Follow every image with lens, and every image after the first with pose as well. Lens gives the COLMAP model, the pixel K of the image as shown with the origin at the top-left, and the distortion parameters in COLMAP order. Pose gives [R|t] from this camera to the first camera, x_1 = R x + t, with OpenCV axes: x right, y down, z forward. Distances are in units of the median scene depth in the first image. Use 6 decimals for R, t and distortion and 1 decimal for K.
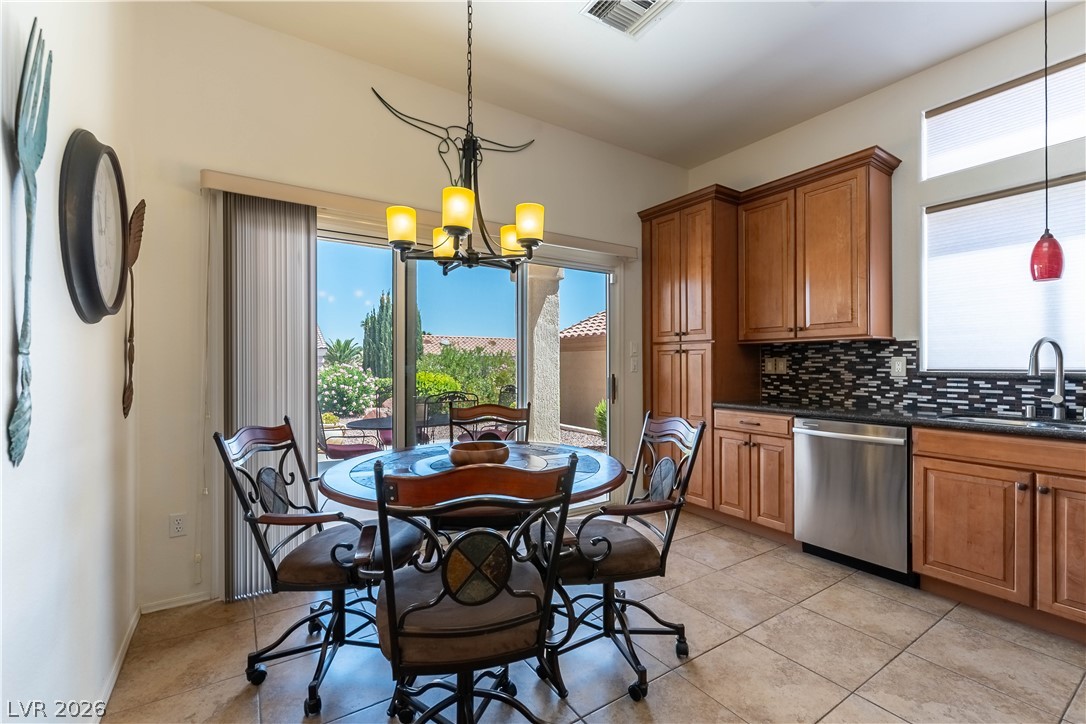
lens RADIAL K [[468.8, 0, 547.5], [0, 468.8, 362.1], [0, 0, 1]] dist [-0.001548, -0.000532]
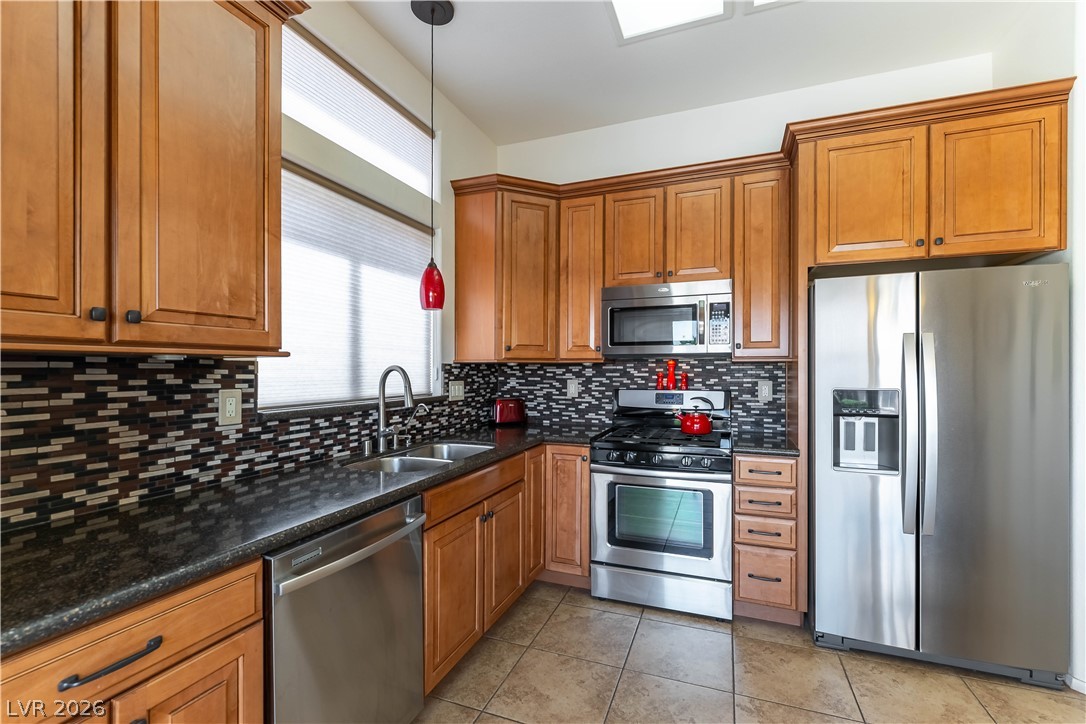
lens RADIAL K [[468.8, 0, 542.4], [0, 468.8, 372.4], [0, 0, 1]] dist [-0.001548, -0.000532]
pose [[-0.574026, -0.003868, 0.818828, 0.086896], [-0.002030, 0.999992, 0.003301, -0.033443], [-0.818834, 0.000233, -0.574030, 1.000887]]
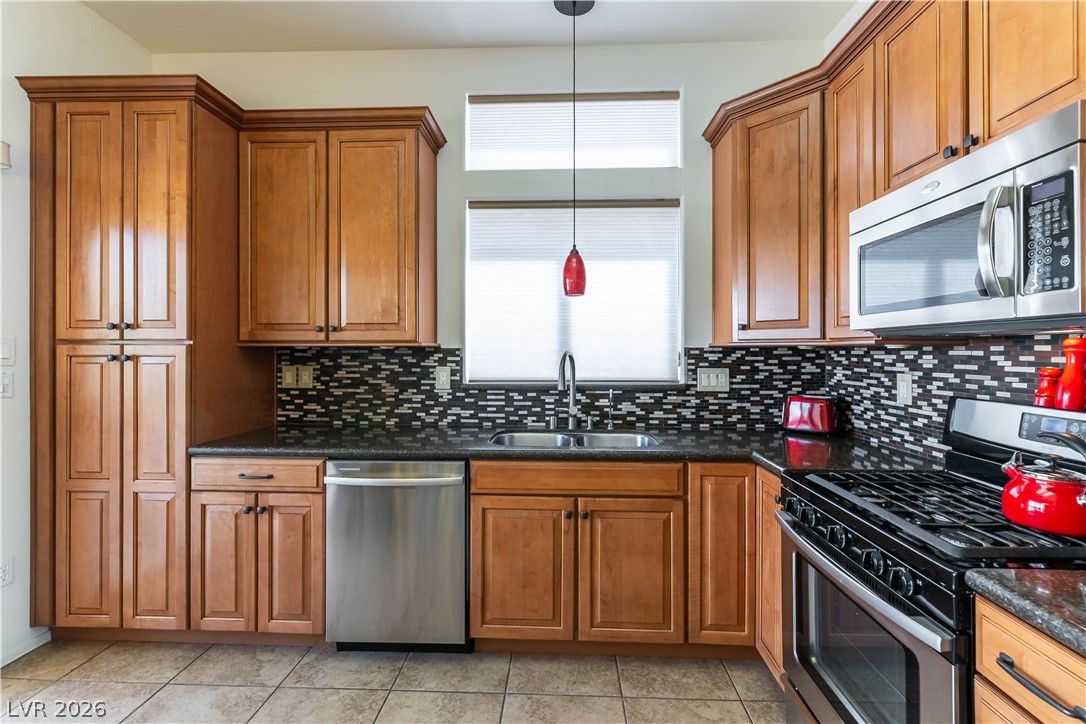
lens RADIAL K [[468.8, 0, 548.6], [0, 468.8, 350.2], [0, 0, 1]] dist [-0.001548, -0.000532]
pose [[0.581727, 0.002632, 0.813380, 0.156799], [-0.005289, 0.999986, 0.000547, -0.042507], [-0.813367, -0.004619, 0.581732, 0.333885]]
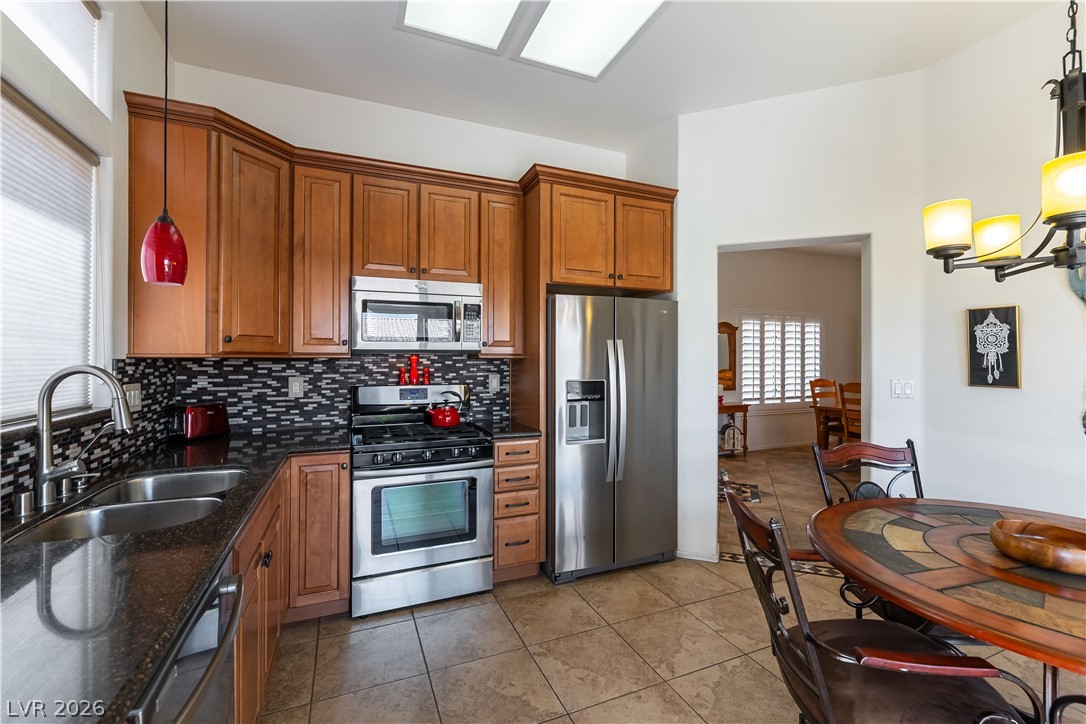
lens RADIAL K [[468.8, 0, 545.3], [0, 468.8, 360.4], [0, 0, 1]] dist [-0.001548, -0.000532]
pose [[-0.983067, -0.001028, 0.183241, 0.286910], [-0.001029, 0.999999, 0.000091, -0.046665], [-0.183241, -0.000099, -0.983068, 1.139617]]
